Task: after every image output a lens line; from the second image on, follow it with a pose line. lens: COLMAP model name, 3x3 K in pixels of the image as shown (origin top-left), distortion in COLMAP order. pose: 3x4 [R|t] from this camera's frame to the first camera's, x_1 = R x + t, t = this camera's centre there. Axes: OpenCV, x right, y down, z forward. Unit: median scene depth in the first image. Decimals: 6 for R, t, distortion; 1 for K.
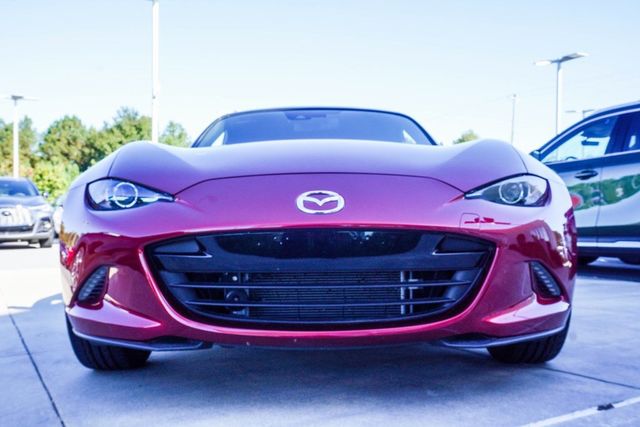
lens RADIAL K [[644.5, 0, 321.4], [0, 644.5, 209.8], [0, 0, 1]] dist [0.007797, 0.000000]
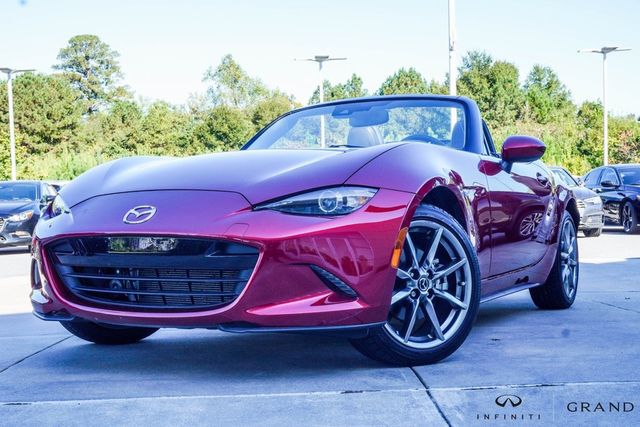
lens RADIAL K [[919.5, 0, 319.2], [0, 919.5, 214.7], [0, 0, 1]] dist [0.096865, 0.000000]
pose [[0.873073, -0.000476, -0.487590, 1.075217], [0.015236, 0.999538, 0.026305, -0.048767], [0.487352, -0.030395, 0.872676, -0.402112]]
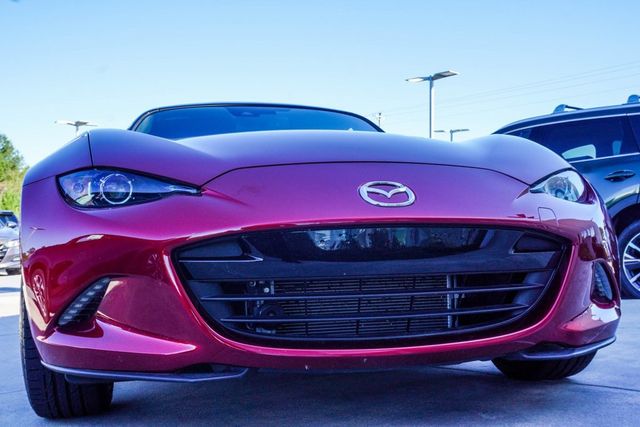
lens RADIAL K [[699.3, 0, 319.4], [0, 699.3, 215.3], [0, 0, 1]] dist [0.023849, 0.000000]
pose [[0.976414, -0.003379, 0.215880, -0.248590], [0.009629, 0.999564, -0.027905, 0.035458], [-0.215692, 0.029326, 0.976021, 0.110631]]
